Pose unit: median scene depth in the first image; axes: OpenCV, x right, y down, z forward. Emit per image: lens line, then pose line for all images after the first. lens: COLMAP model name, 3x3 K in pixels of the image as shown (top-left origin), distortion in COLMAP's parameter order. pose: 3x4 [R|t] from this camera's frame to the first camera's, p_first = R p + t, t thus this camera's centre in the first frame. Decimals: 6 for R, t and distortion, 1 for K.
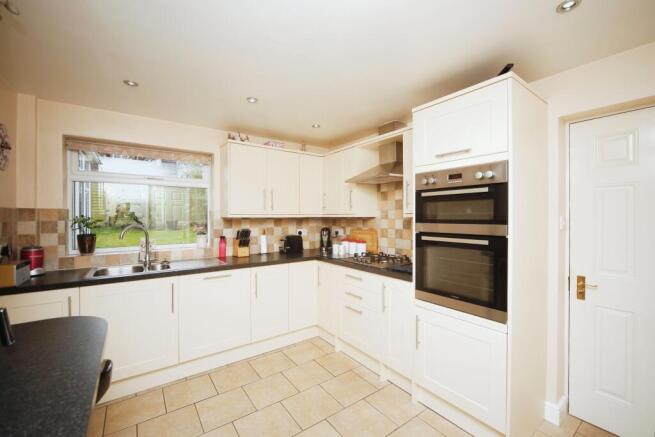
lens RADIAL K [[273.9, 0, 327.5], [0, 273.9, 218.5], [0, 0, 1]] dist [-0.000412, -0.000057]
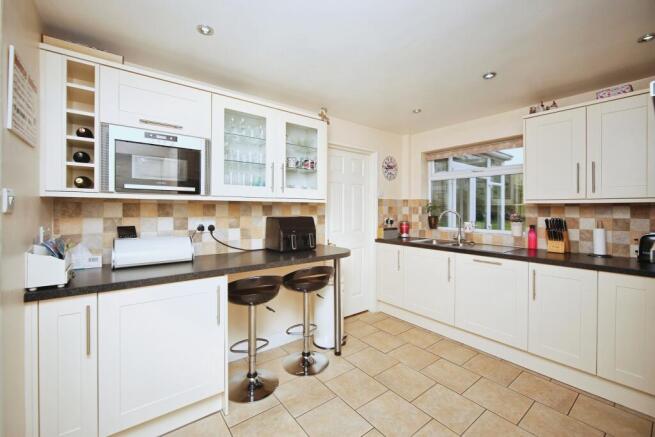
lens RADIAL K [[274.8, 0, 328.0], [0, 274.8, 209.4], [0, 0, 1]] dist [-0.000081, 0.000010]
pose [[0.037783, 0.006405, -0.999265, 0.485202], [-0.008384, 0.999946, 0.006092, 0.014948], [0.999251, 0.008148, 0.037835, 0.315023]]
